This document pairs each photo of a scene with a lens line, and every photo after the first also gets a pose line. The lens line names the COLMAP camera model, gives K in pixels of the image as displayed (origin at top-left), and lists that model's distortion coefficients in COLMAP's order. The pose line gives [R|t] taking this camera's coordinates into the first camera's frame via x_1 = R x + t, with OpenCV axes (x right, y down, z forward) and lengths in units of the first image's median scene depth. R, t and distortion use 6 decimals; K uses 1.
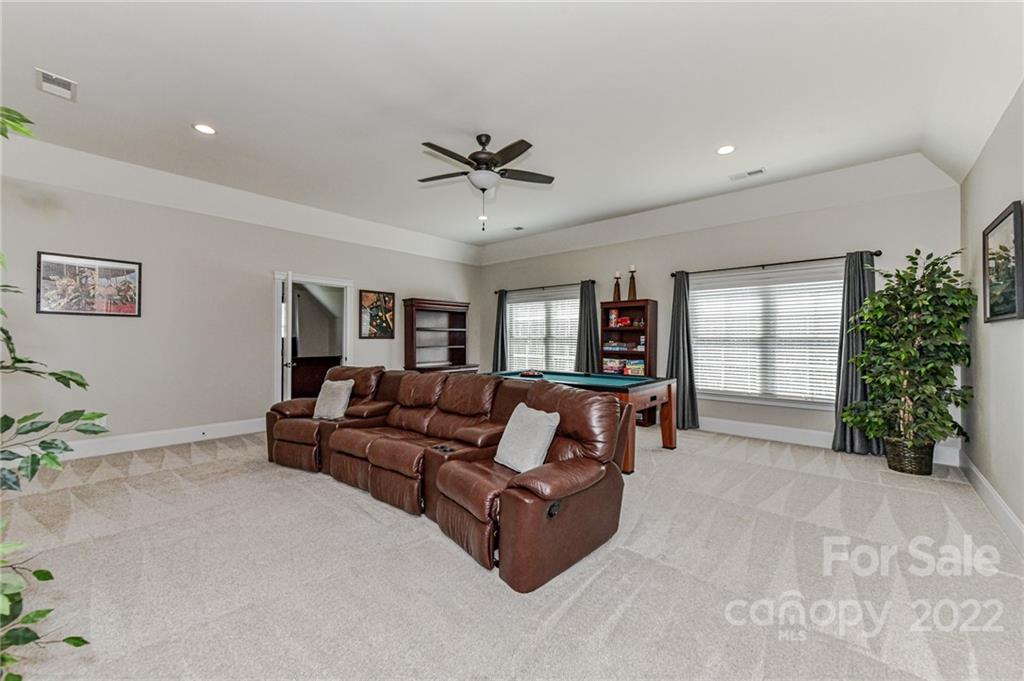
lens RADIAL K [[404.4, 0, 507.6], [0, 404.4, 338.3], [0, 0, 1]] dist [0.002963, -0.000131]
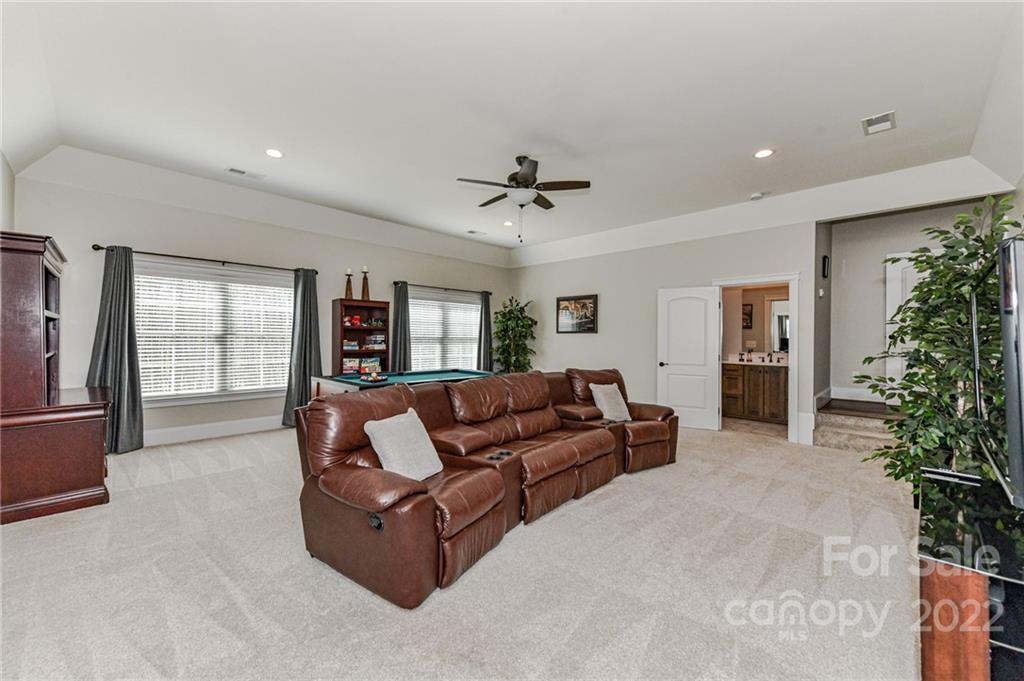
lens RADIAL K [[404.4, 0, 508.0], [0, 404.4, 336.6], [0, 0, 1]] dist [0.002963, -0.000131]
pose [[0.046988, 0.004291, 0.998886, -0.695504], [-0.007265, 0.999966, -0.003954, -0.000303], [-0.998869, -0.007071, 0.047018, 0.587996]]
